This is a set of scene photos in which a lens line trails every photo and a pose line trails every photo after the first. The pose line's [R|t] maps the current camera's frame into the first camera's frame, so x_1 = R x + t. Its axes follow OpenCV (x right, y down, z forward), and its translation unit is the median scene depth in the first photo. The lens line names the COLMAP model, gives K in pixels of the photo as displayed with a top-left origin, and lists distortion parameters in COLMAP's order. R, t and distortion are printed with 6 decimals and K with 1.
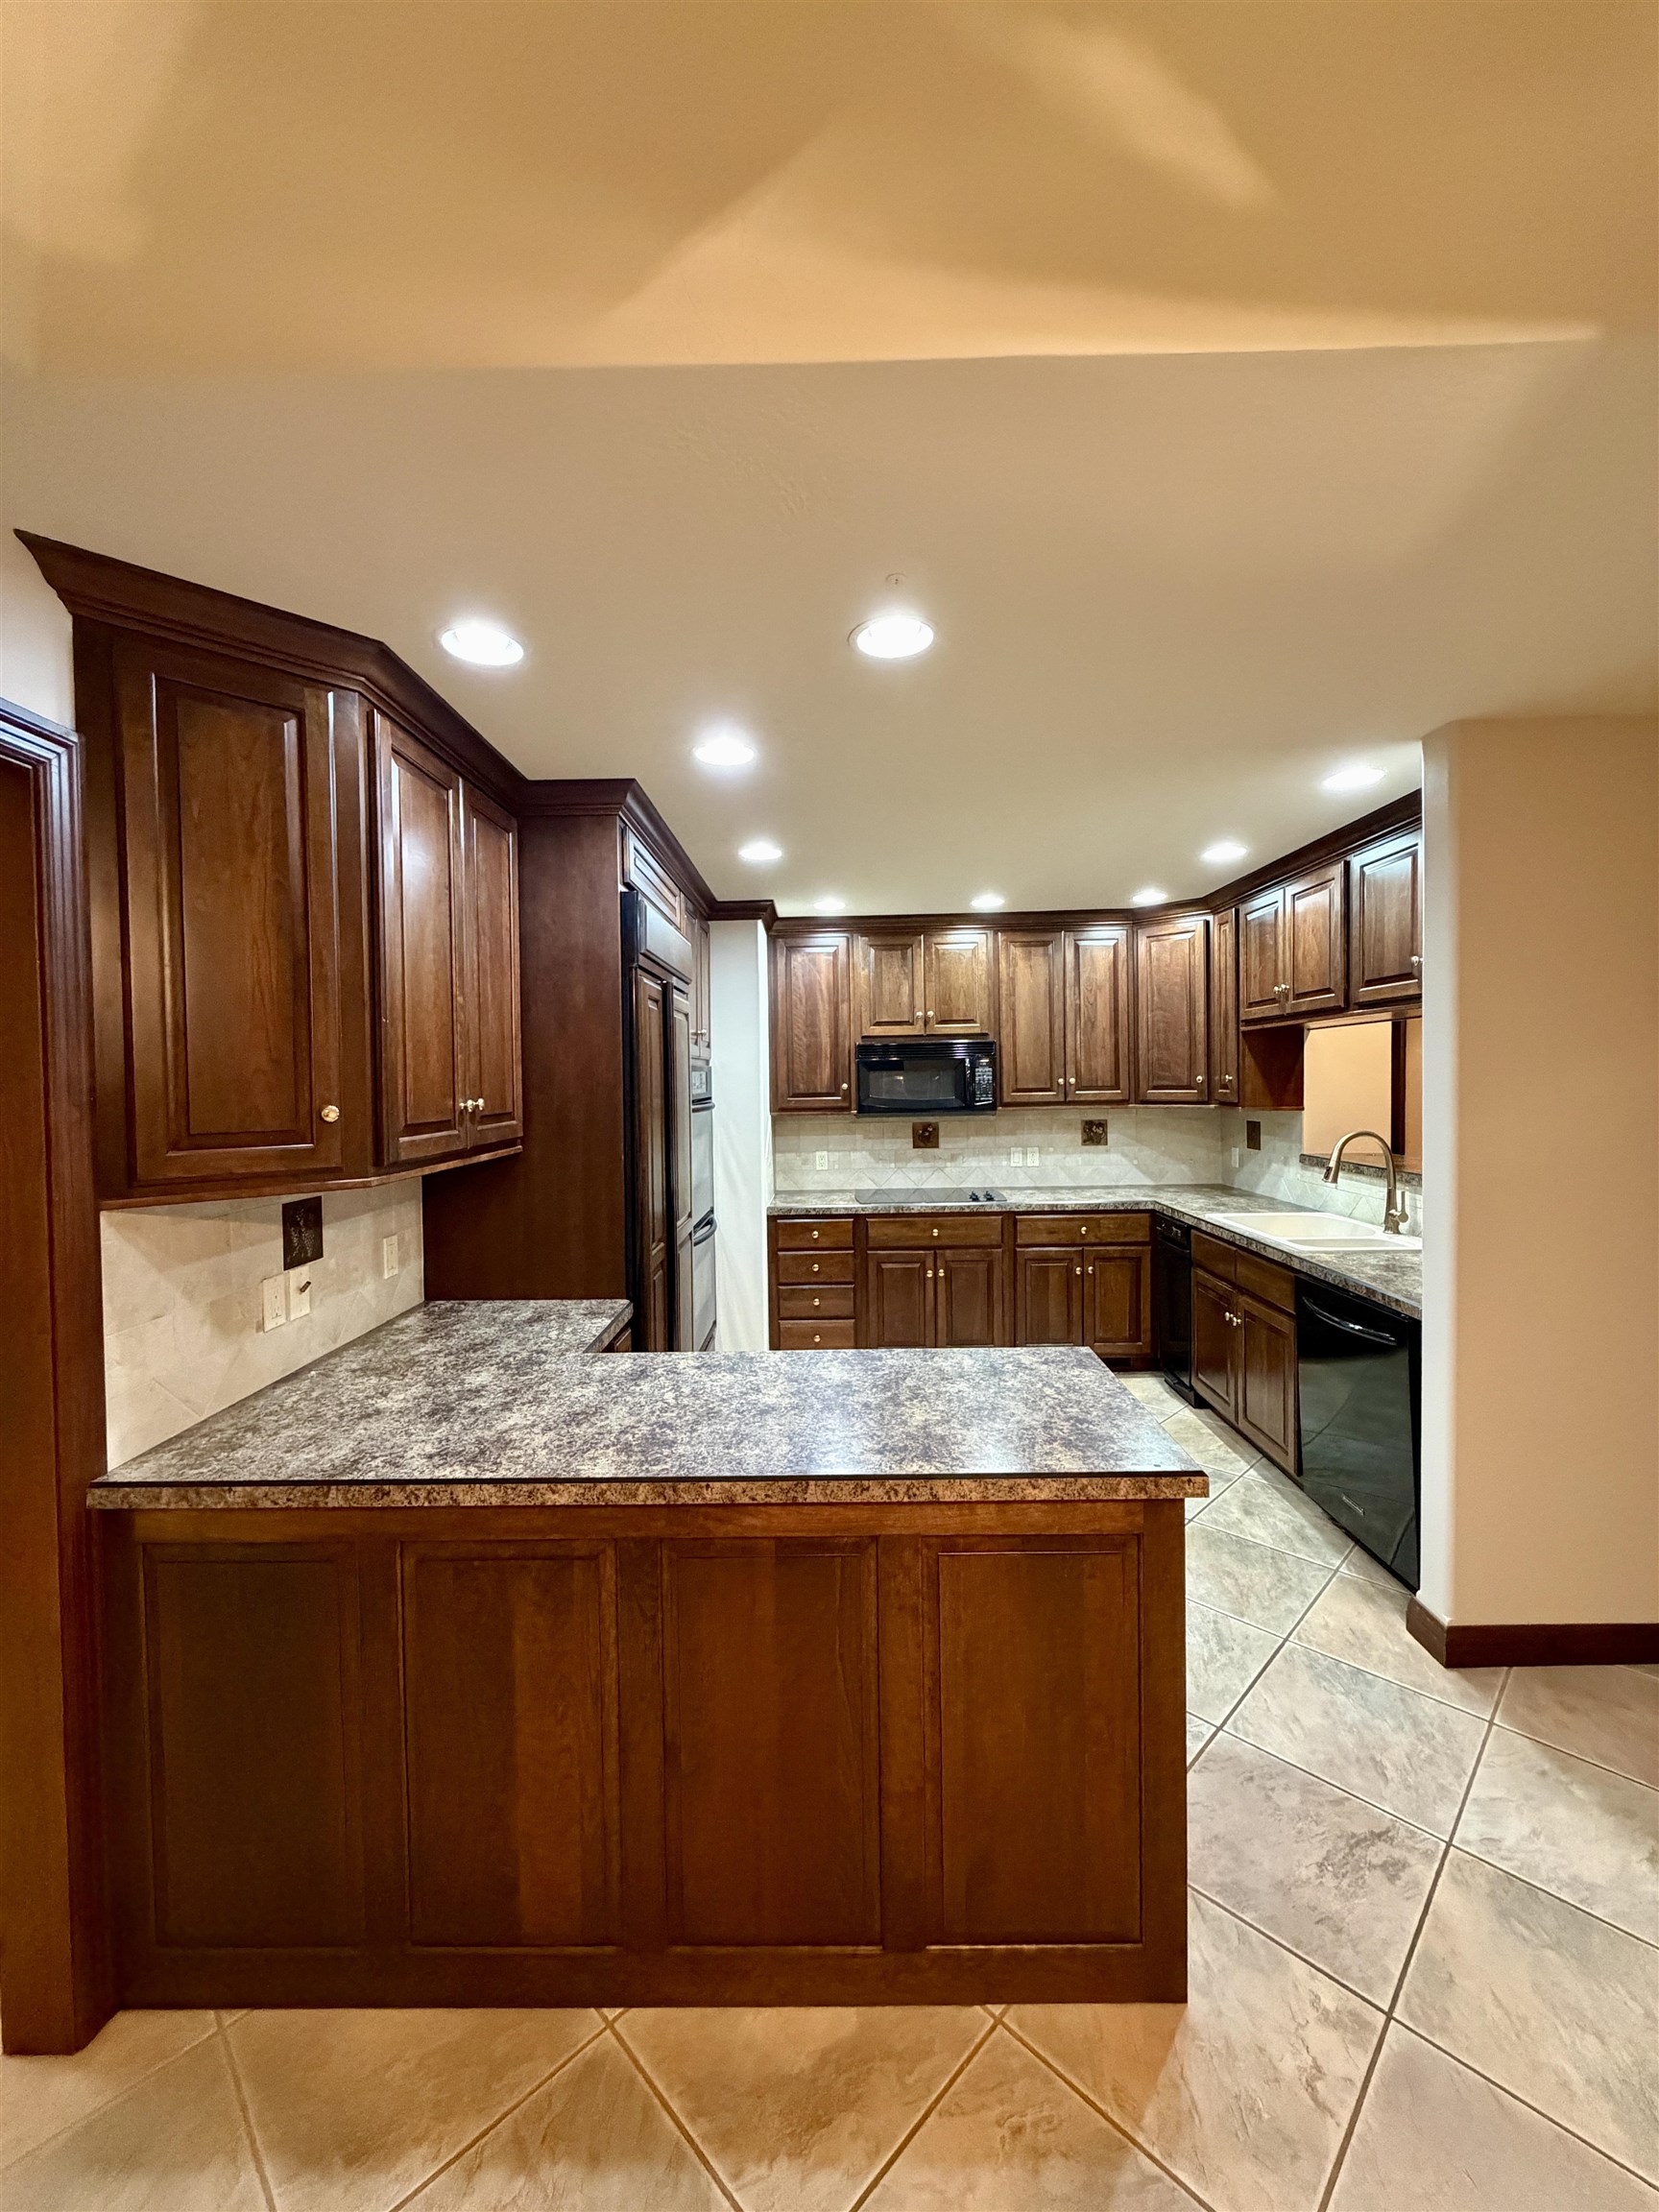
lens RADIAL K [[879.7, 0, 834.0], [0, 879.7, 1098.5], [0, 0, 1]] dist [-0.000523, -0.000137]
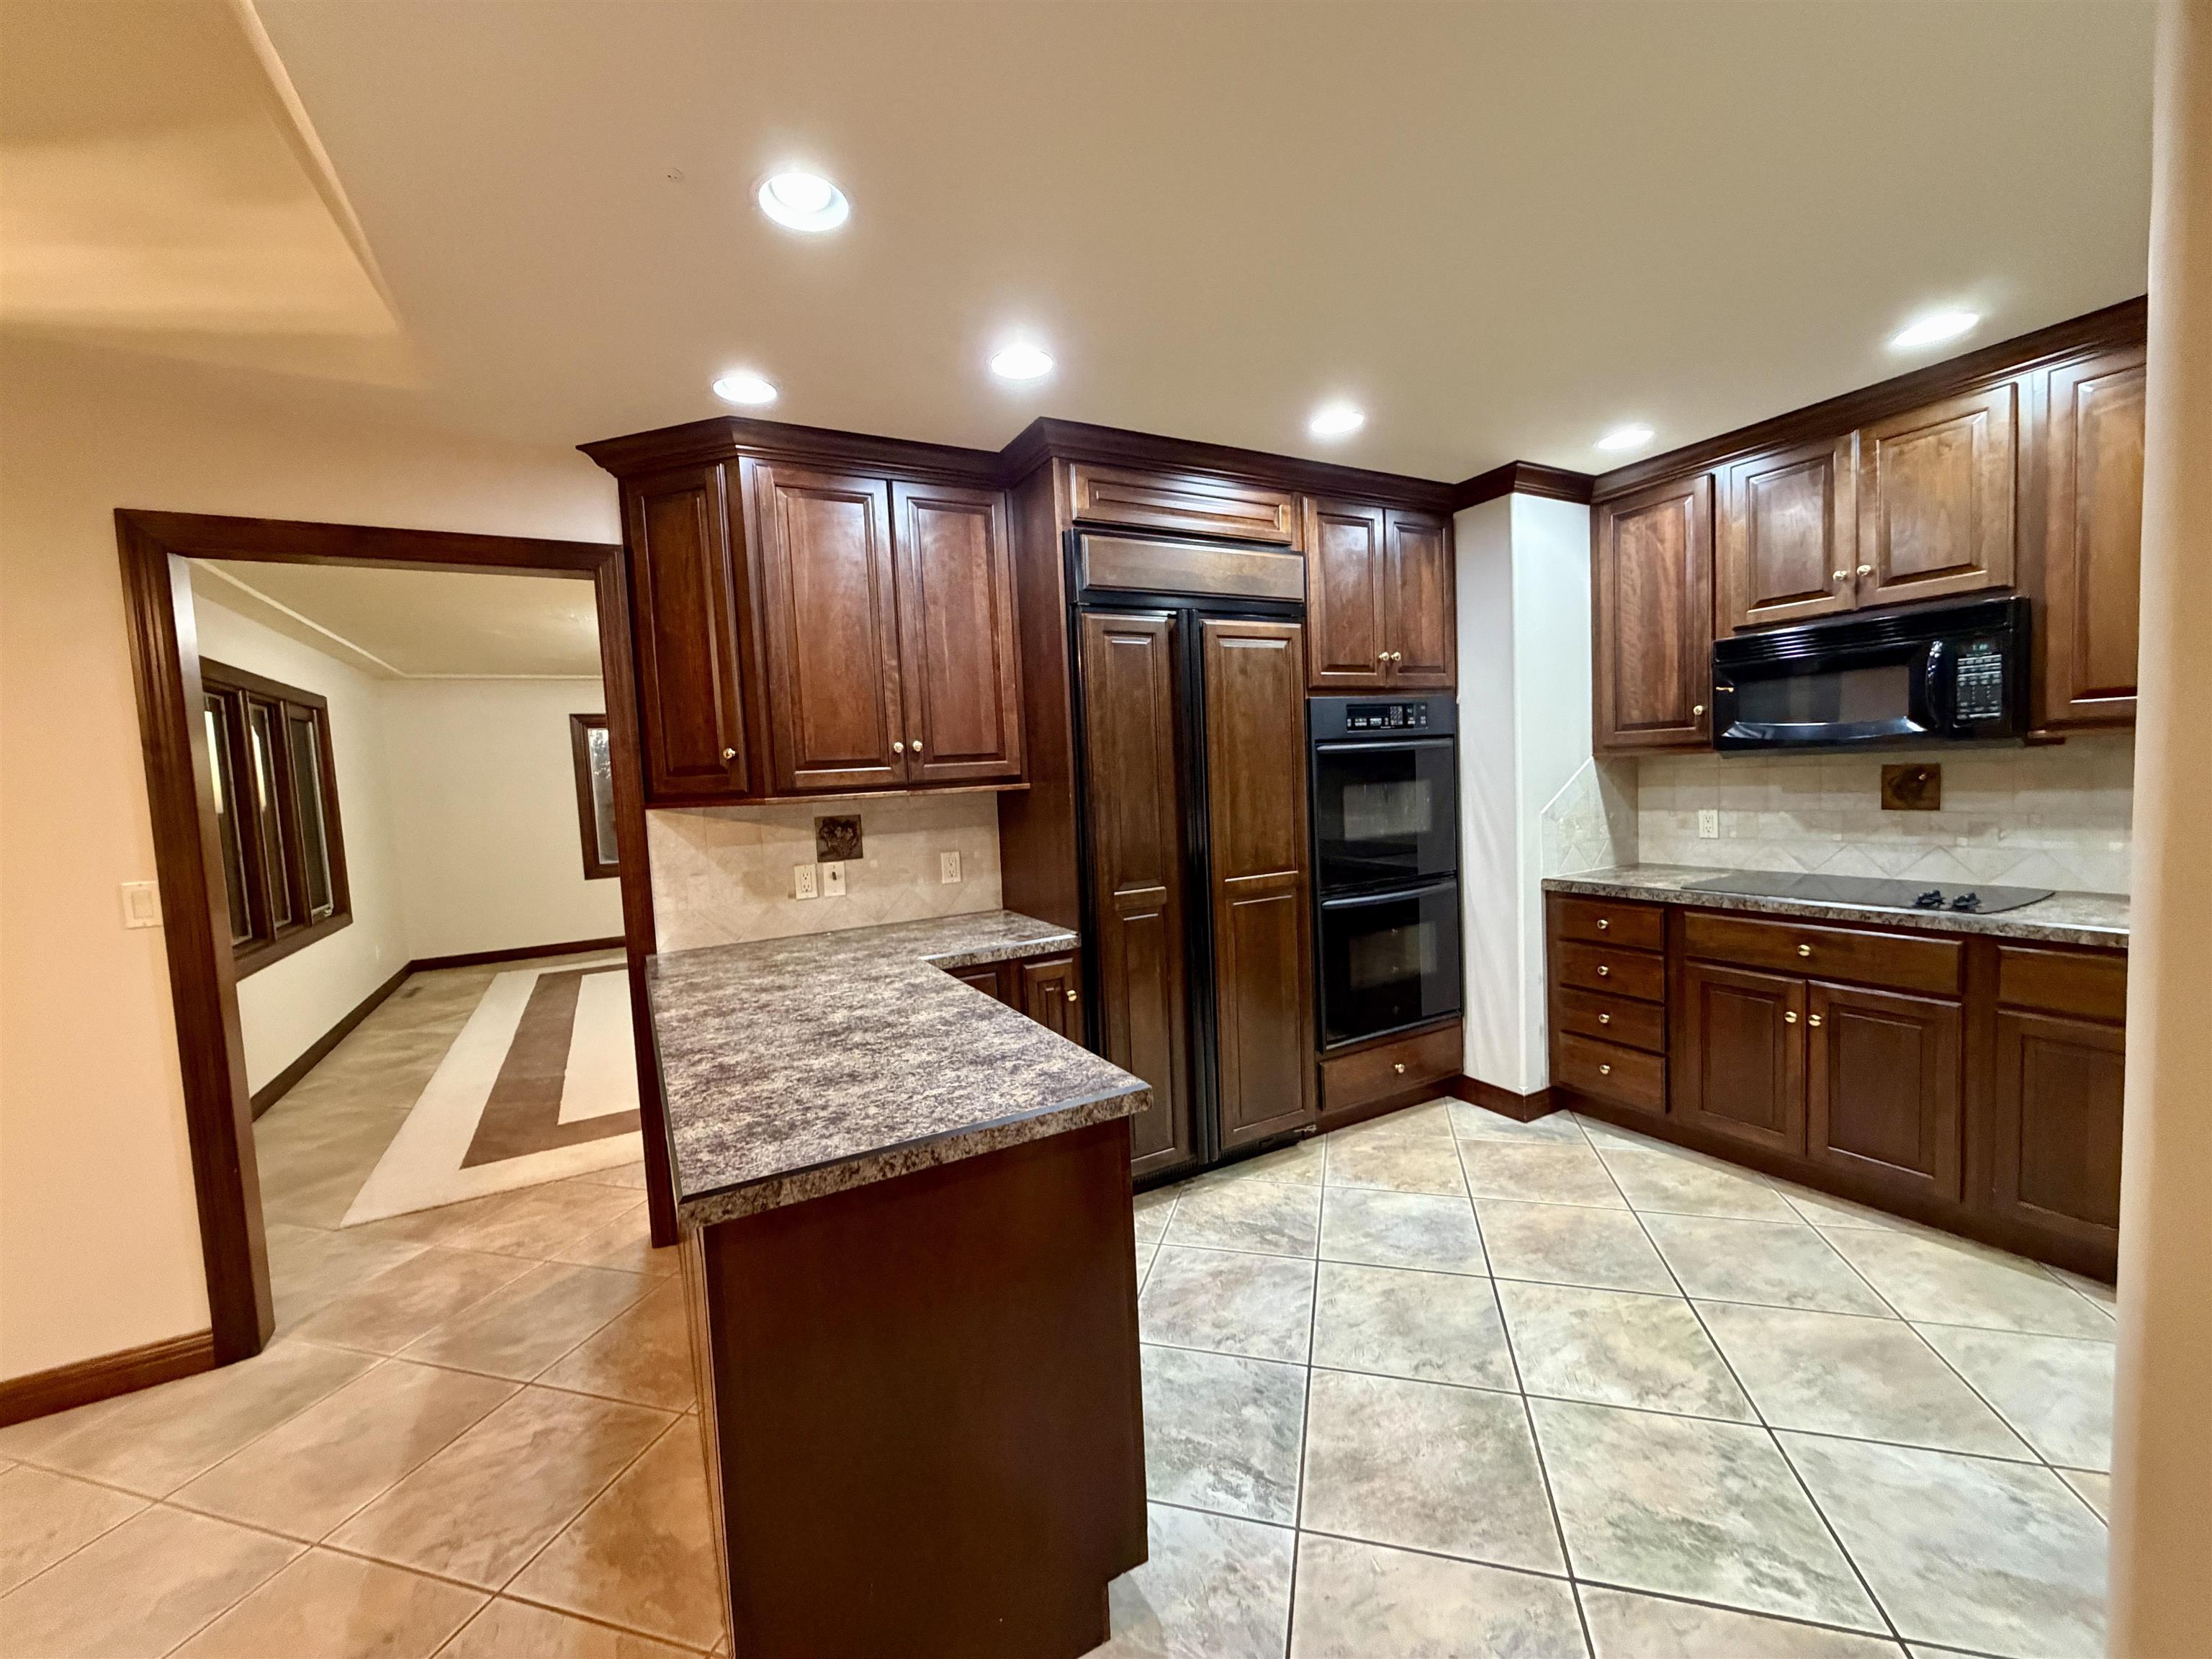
lens RADIAL K [[879.7, 0, 1101.2], [0, 879.7, 828.9], [0, 0, 1]] dist [-0.000523, -0.000137]
pose [[0.484519, 0.048552, -0.873432, 0.395759], [0.021647, 0.997487, 0.067456, 0.021971], [0.874513, -0.051591, 0.482251, 0.310926]]
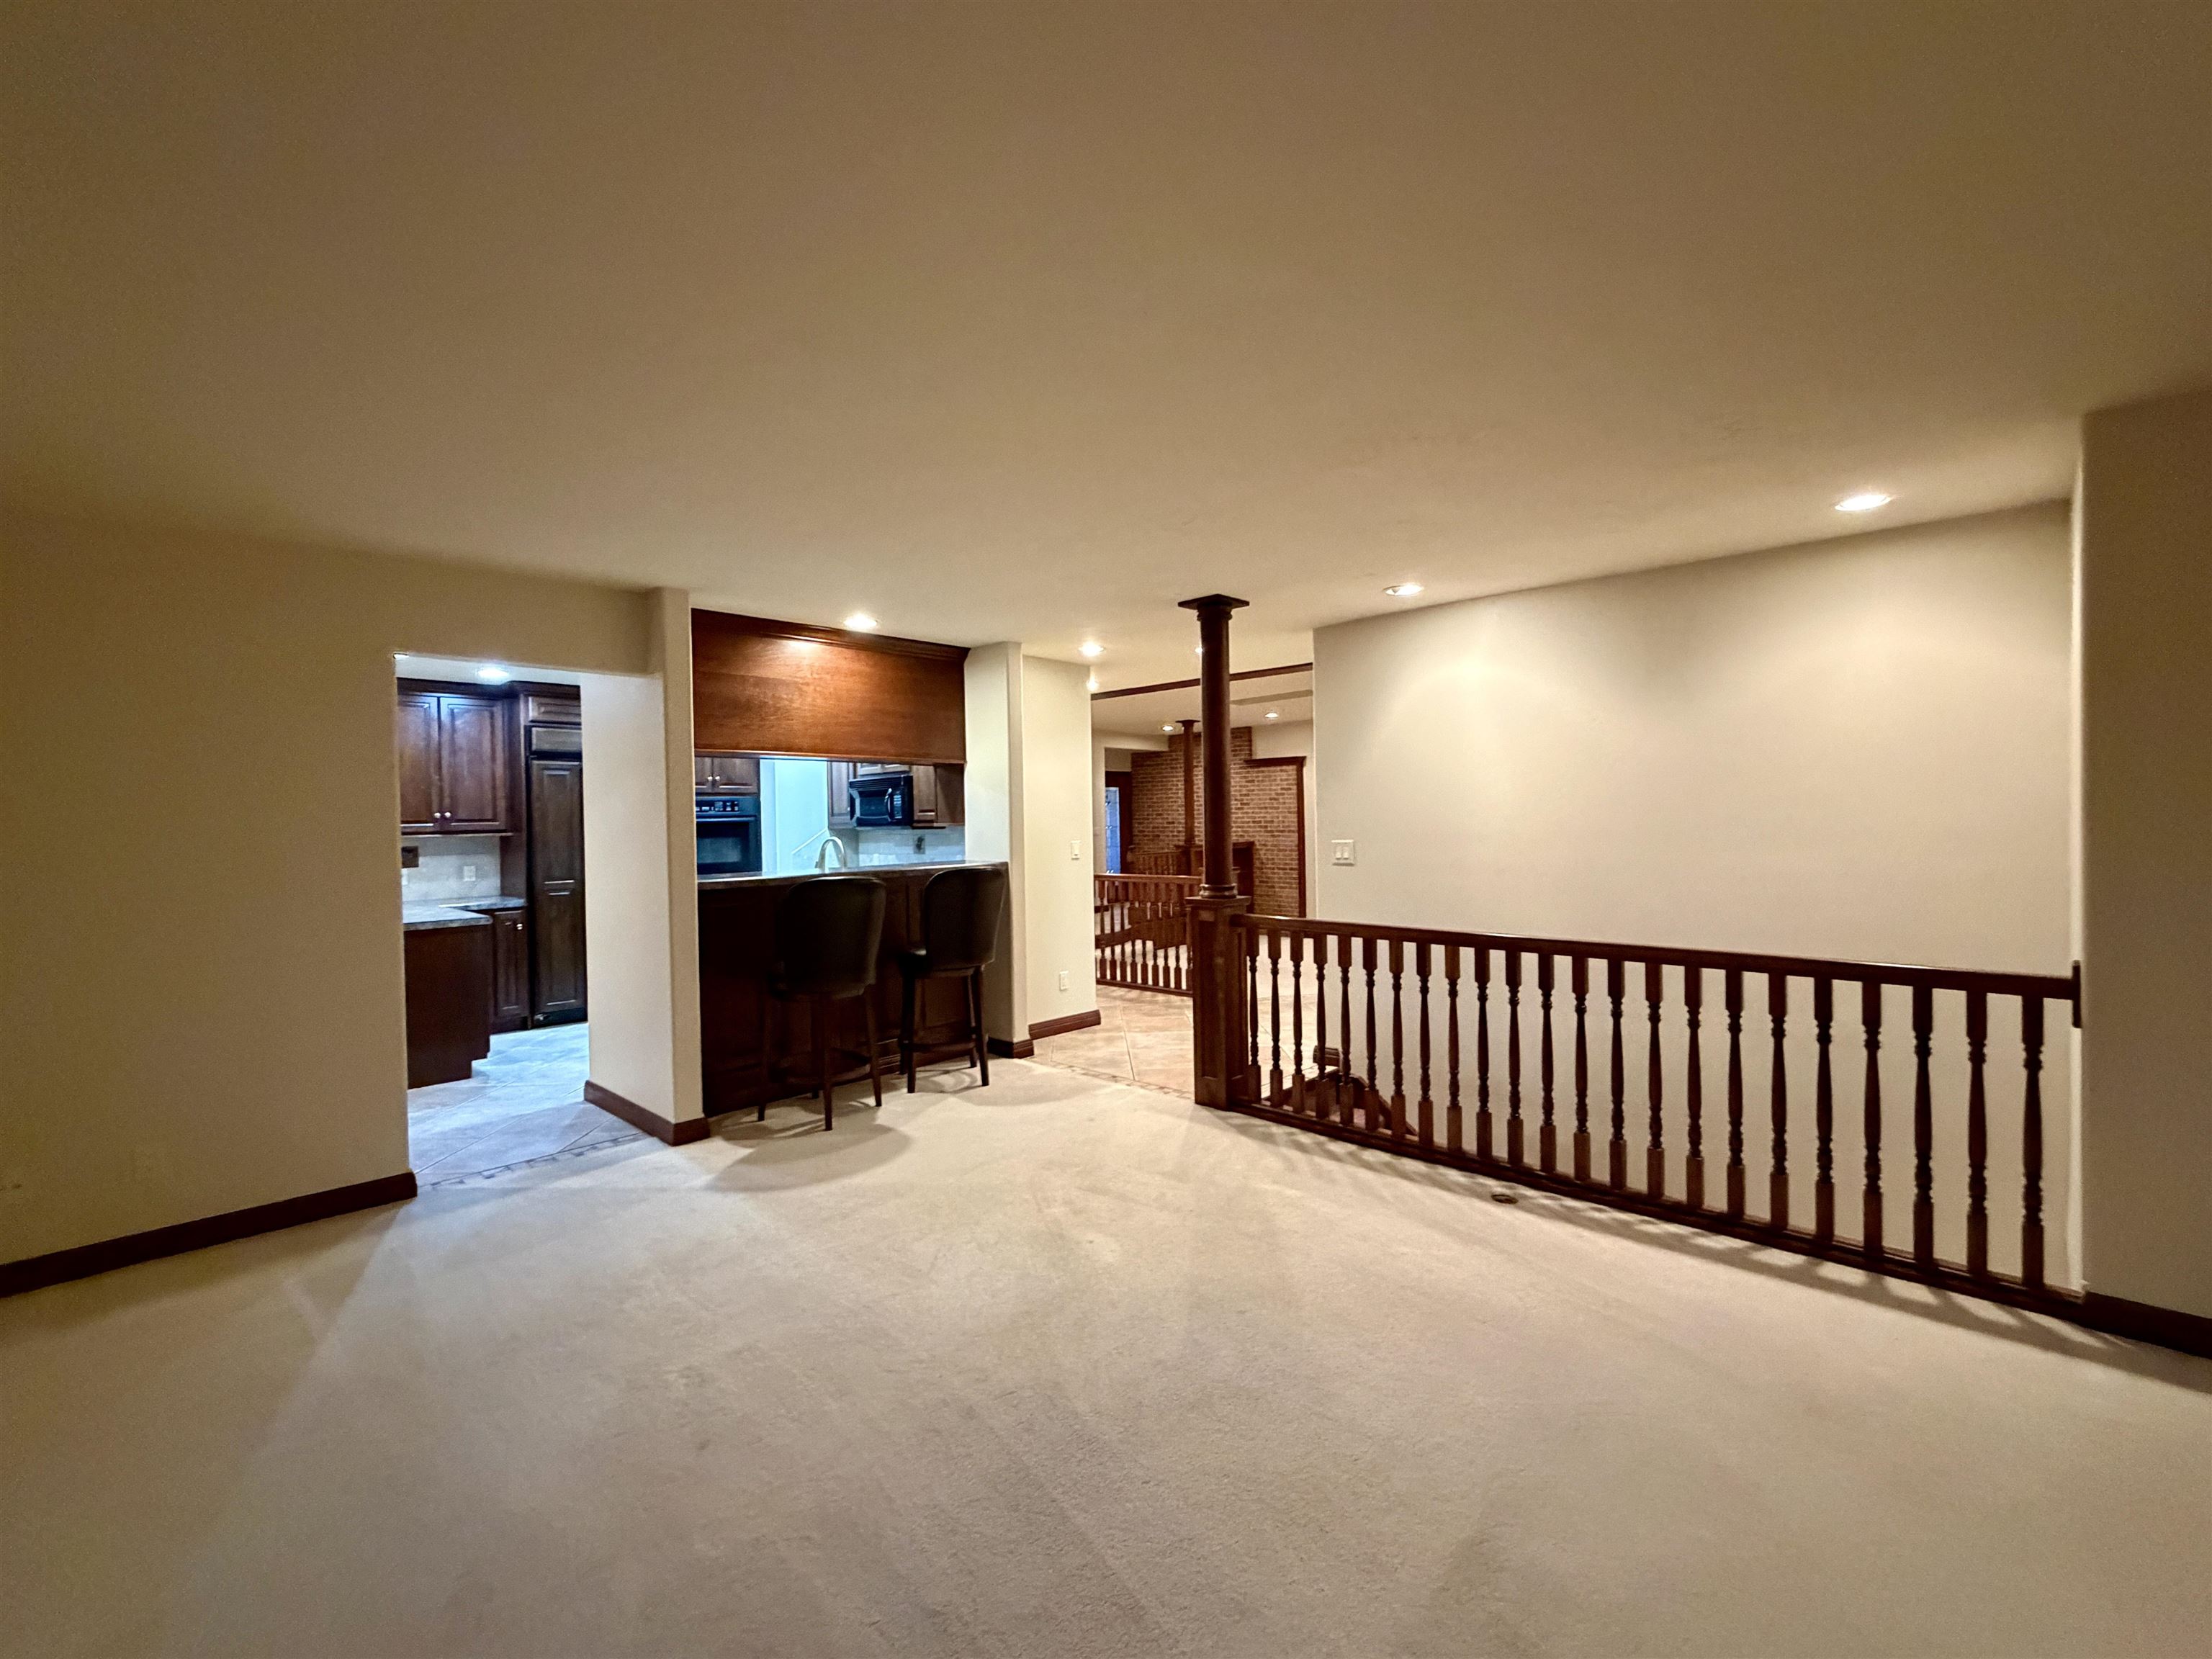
lens RADIAL K [[956.5, 0, 1096.2], [0, 956.5, 831.7], [0, 0, 1]] dist [-0.000082, -0.000031]
pose [[0.727236, 0.011688, -0.686288, 1.529440], [-0.008276, 0.999932, 0.008259, 0.008271], [0.686337, -0.000326, 0.727283, 0.111594]]
